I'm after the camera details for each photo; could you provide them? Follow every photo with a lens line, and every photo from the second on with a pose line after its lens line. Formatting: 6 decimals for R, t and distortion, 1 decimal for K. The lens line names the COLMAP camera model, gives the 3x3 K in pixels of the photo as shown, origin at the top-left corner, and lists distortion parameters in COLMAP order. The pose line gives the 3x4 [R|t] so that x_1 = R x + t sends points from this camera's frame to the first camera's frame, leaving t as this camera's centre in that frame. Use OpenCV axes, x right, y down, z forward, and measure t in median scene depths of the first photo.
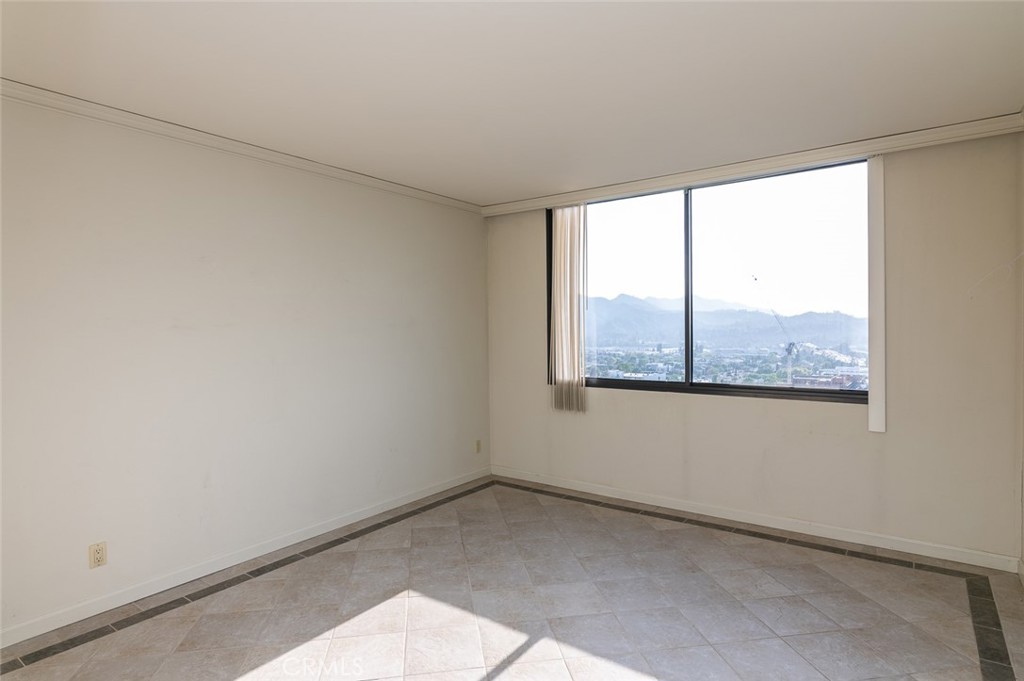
lens RADIAL K [[557.2, 0, 507.2], [0, 557.2, 335.1], [0, 0, 1]] dist [-0.001665, -0.002443]
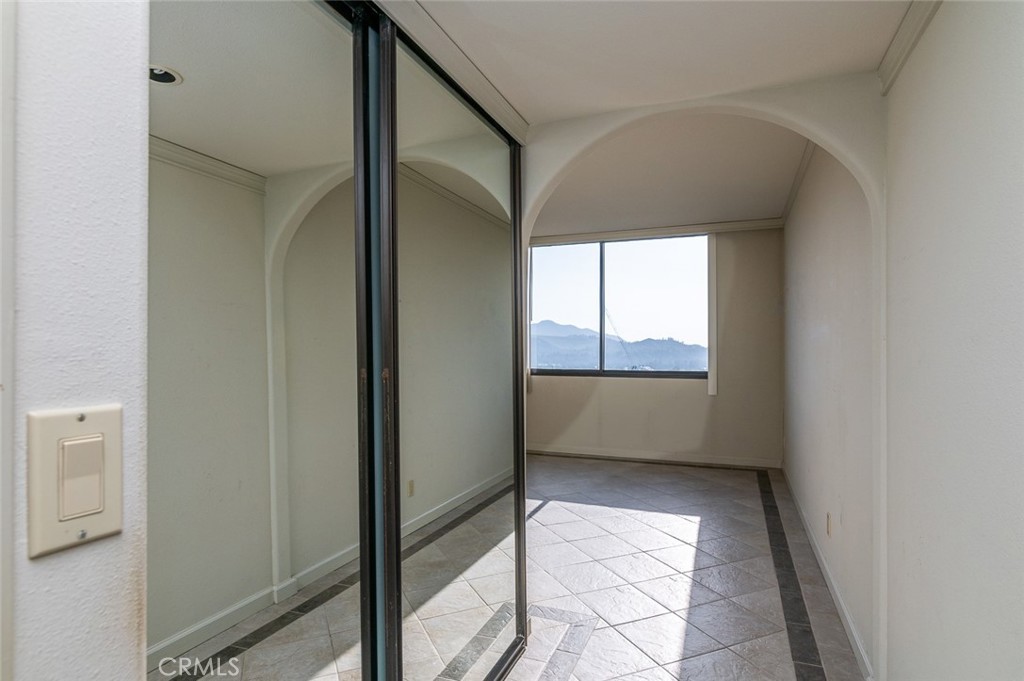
lens RADIAL K [[557.2, 0, 515.1], [0, 557.2, 347.8], [0, 0, 1]] dist [-0.001665, -0.002443]
pose [[0.965344, 0.012325, 0.260689, -0.320977], [-0.007326, 0.999770, -0.020141, 0.062859], [-0.260878, 0.017534, 0.965213, -0.431332]]
